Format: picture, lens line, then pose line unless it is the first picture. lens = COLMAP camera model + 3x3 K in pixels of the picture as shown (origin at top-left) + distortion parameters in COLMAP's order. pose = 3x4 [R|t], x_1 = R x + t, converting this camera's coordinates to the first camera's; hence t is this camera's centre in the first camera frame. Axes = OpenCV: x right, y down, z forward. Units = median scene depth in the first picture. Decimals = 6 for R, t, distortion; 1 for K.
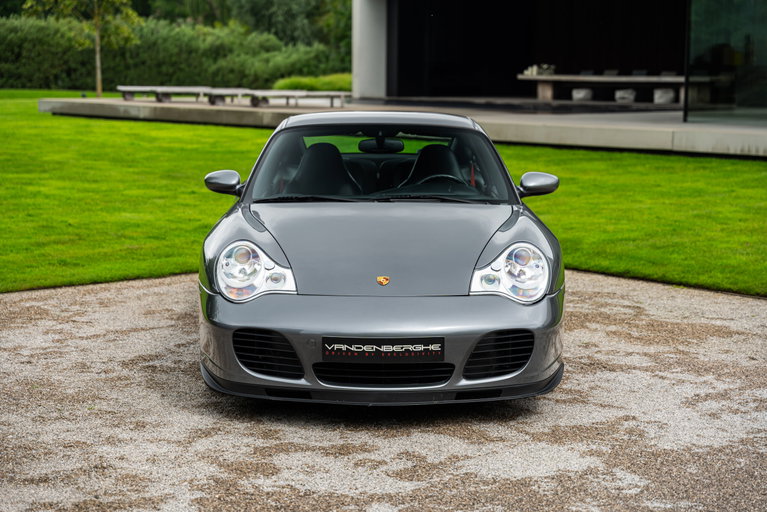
lens RADIAL K [[1456.3, 0, 389.6], [0, 1456.3, 257.3], [0, 0, 1]] dist [0.038940, 0.000000]
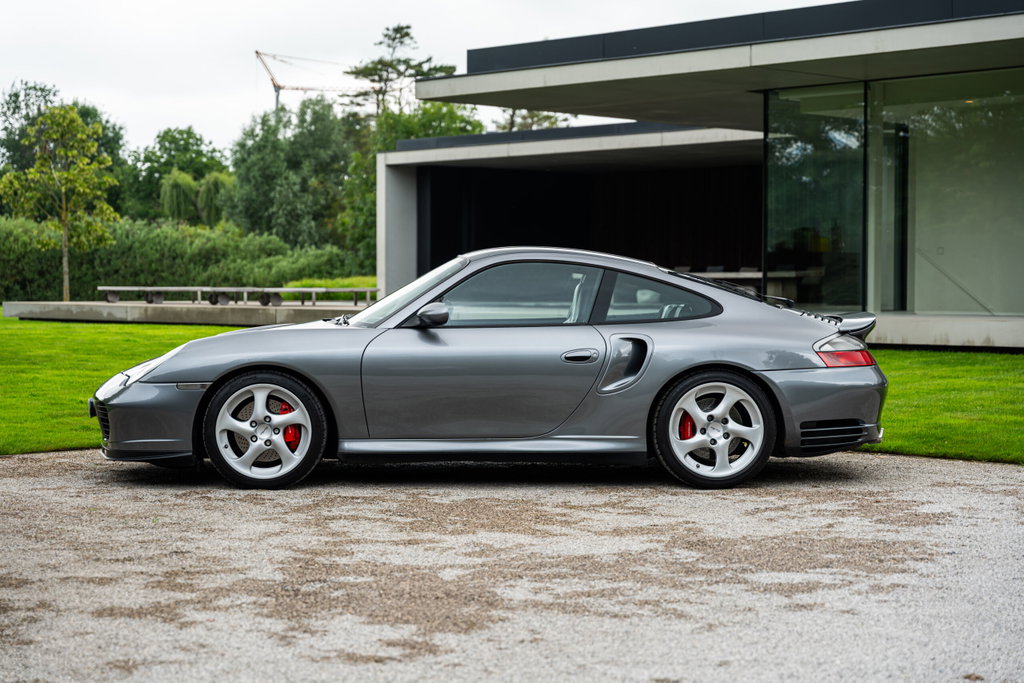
lens RADIAL K [[1820.2, 0, 508.8], [0, 1820.2, 348.0], [0, 0, 1]] dist [0.031849, 0.000000]
pose [[0.998612, -0.008110, 0.052034, -0.008369], [0.013031, 0.995398, -0.094933, 0.033808], [-0.051025, 0.095479, 0.994123, -0.084462]]
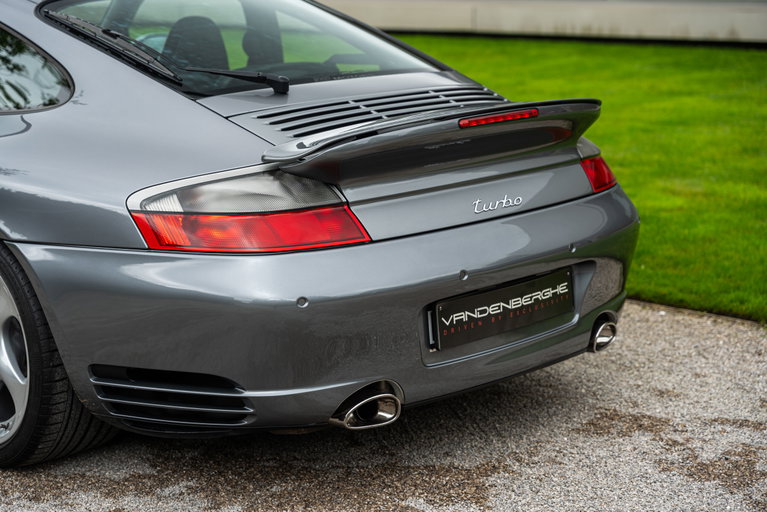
lens RADIAL K [[1456.3, 0, 384.1], [0, 1456.3, 283.1], [0, 0, 1]] dist [0.038940, 0.000000]
pose [[0.997131, -0.037414, 0.065798, 0.084624], [0.031159, 0.995118, 0.093641, -0.011591], [-0.068980, -0.091322, 0.993429, 0.188649]]
